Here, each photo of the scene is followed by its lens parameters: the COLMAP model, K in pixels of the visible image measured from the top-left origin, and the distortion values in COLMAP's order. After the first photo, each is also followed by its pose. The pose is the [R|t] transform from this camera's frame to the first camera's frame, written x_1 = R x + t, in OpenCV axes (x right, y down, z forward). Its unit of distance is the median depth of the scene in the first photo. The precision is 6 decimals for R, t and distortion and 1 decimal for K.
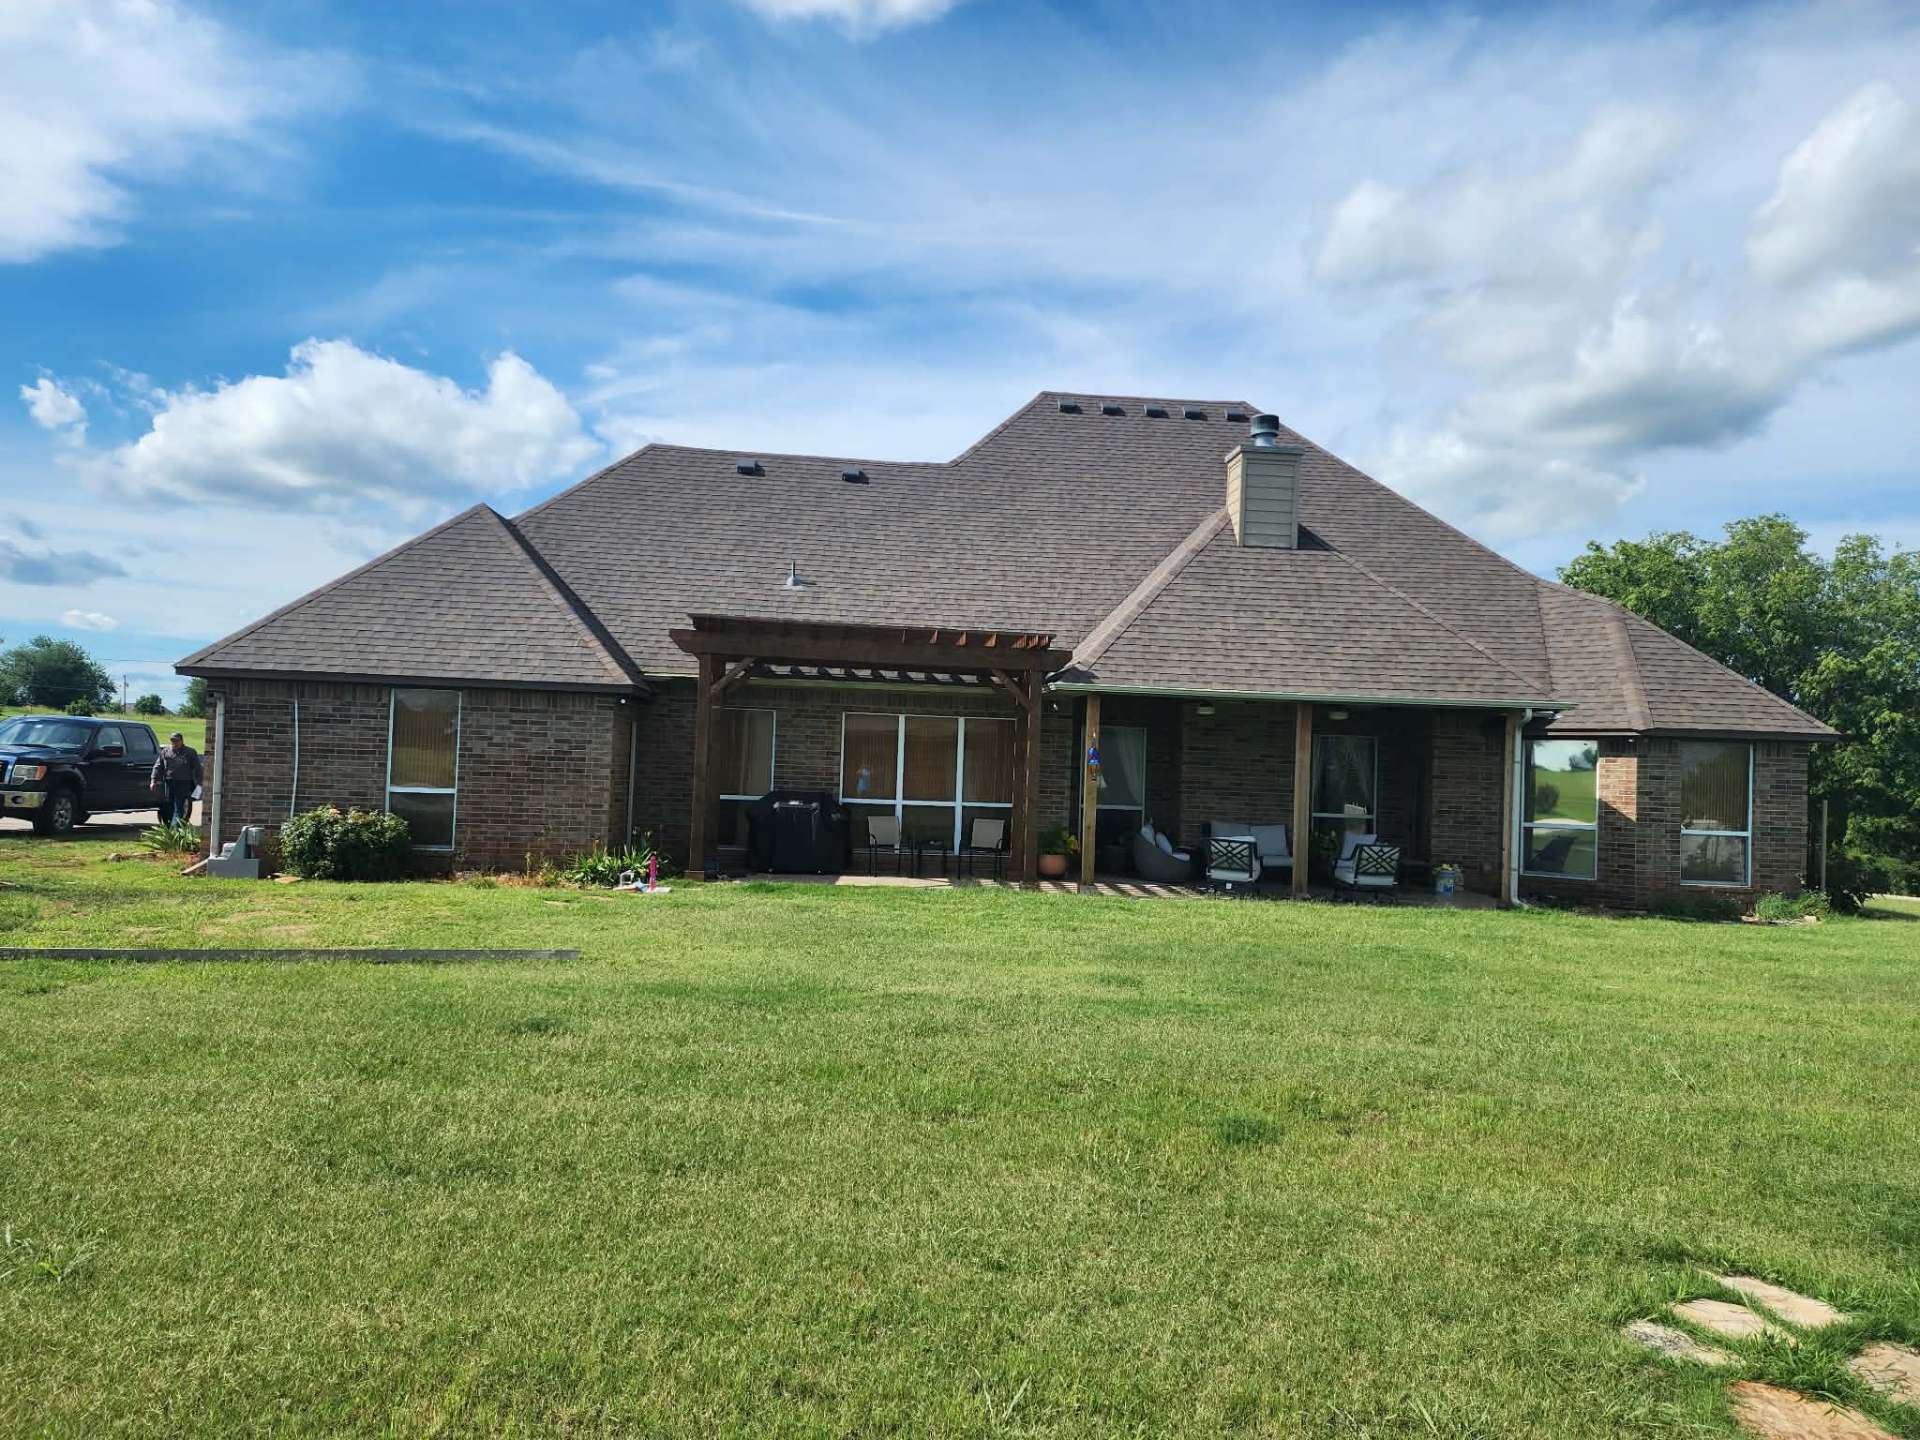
lens RADIAL K [[1233.2, 0, 960.0], [0, 1233.2, 720.0], [0, 0, 1]] dist [0.096474, -0.083124]
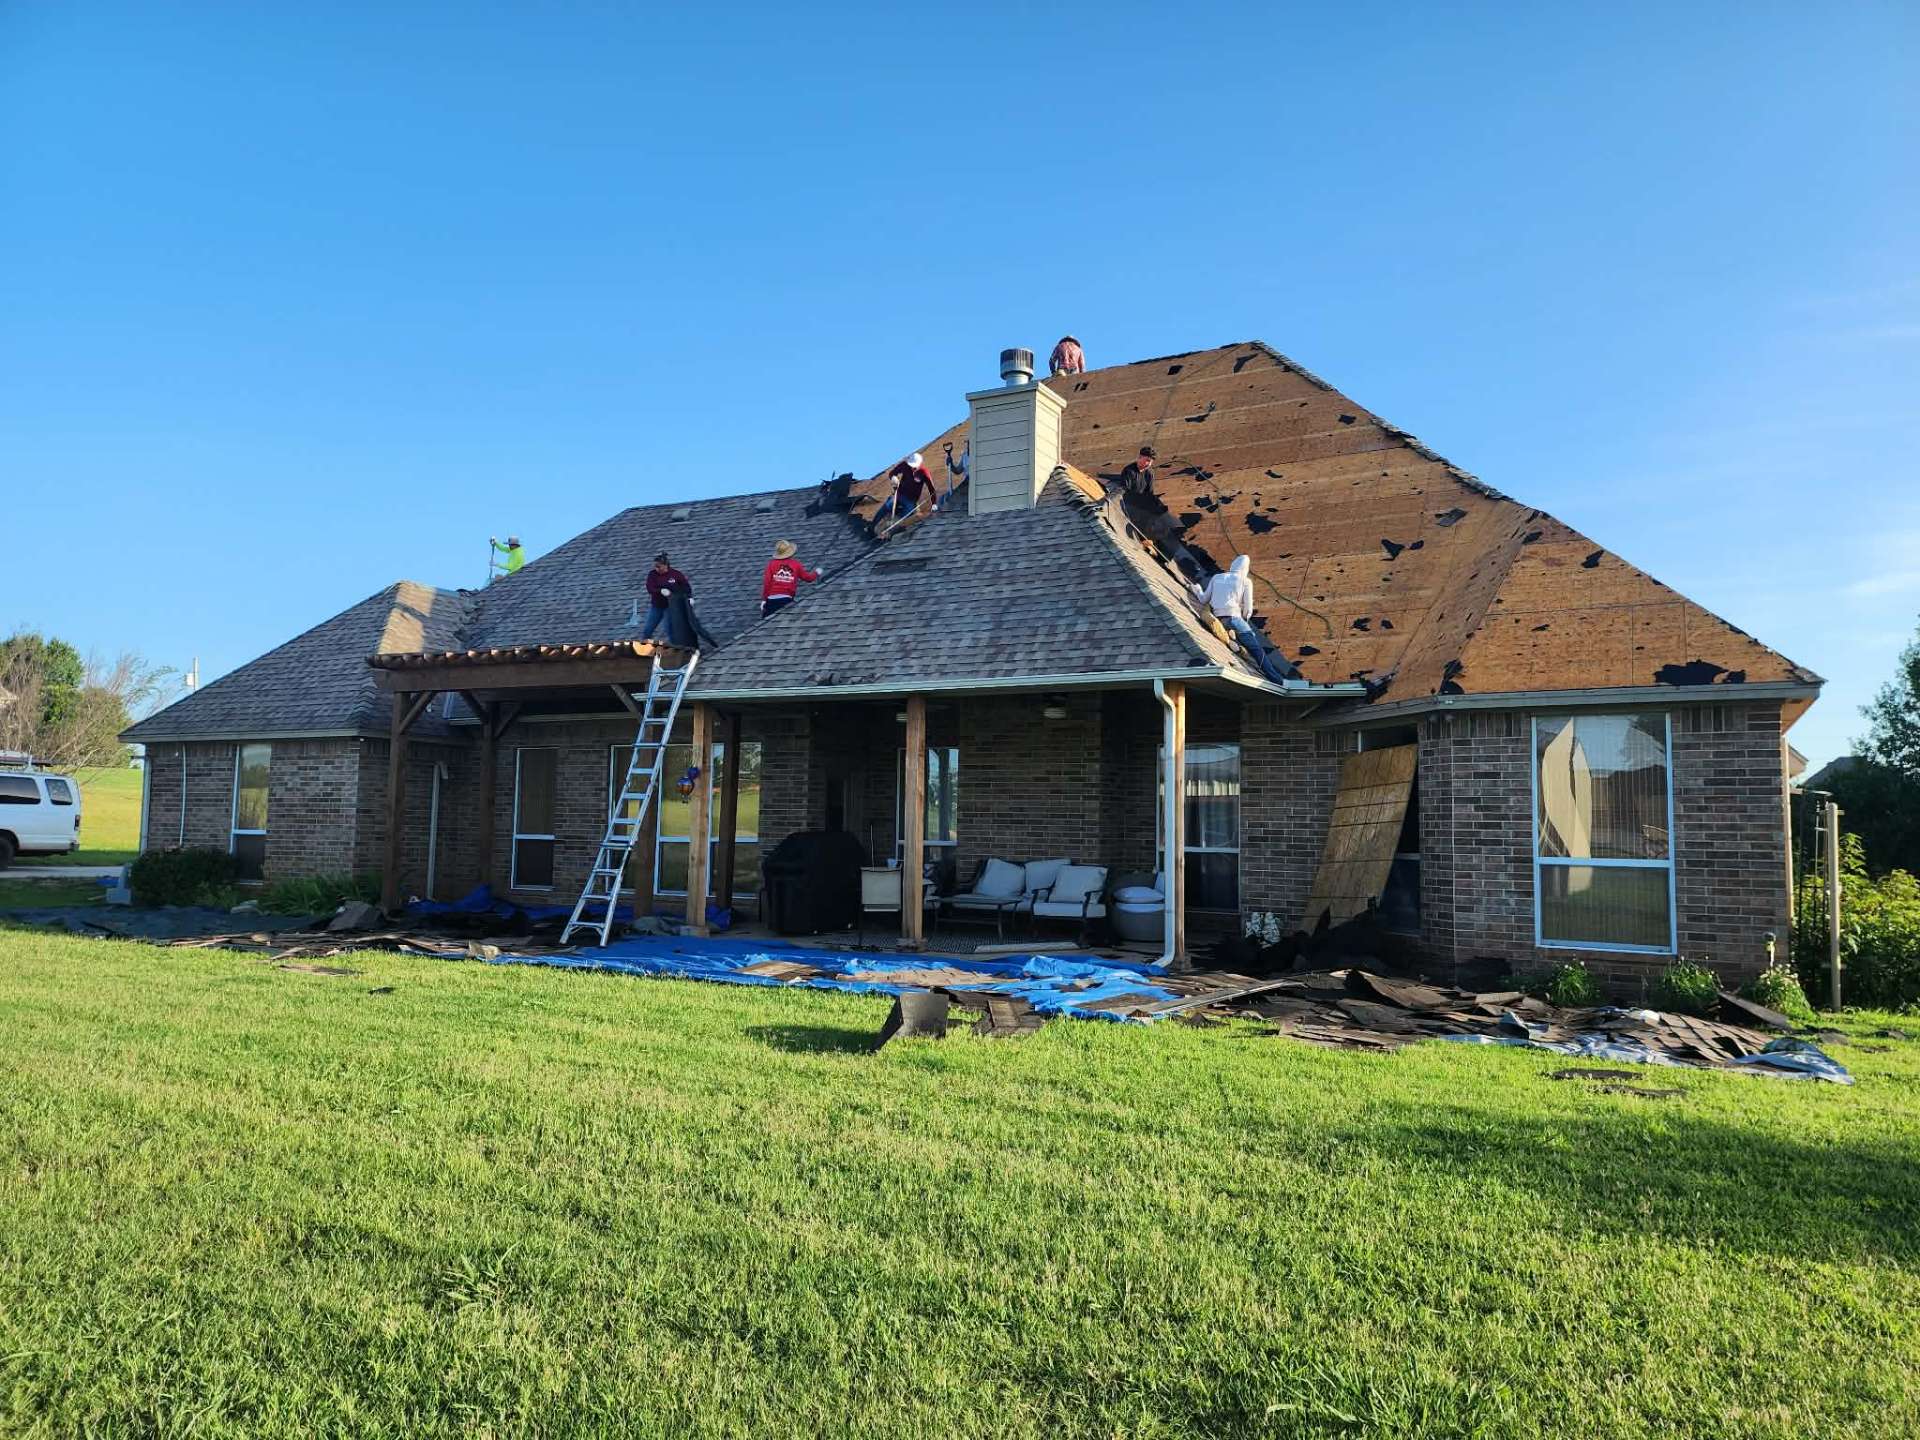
lens RADIAL K [[1233.2, 0, 960.0], [0, 1233.2, 720.0], [0, 0, 1]] dist [0.096474, -0.083124]
pose [[0.849839, -0.067946, -0.522645, 0.659965], [0.034168, 0.996672, -0.074012, 0.055879], [0.525934, 0.045041, 0.849332, 0.323744]]
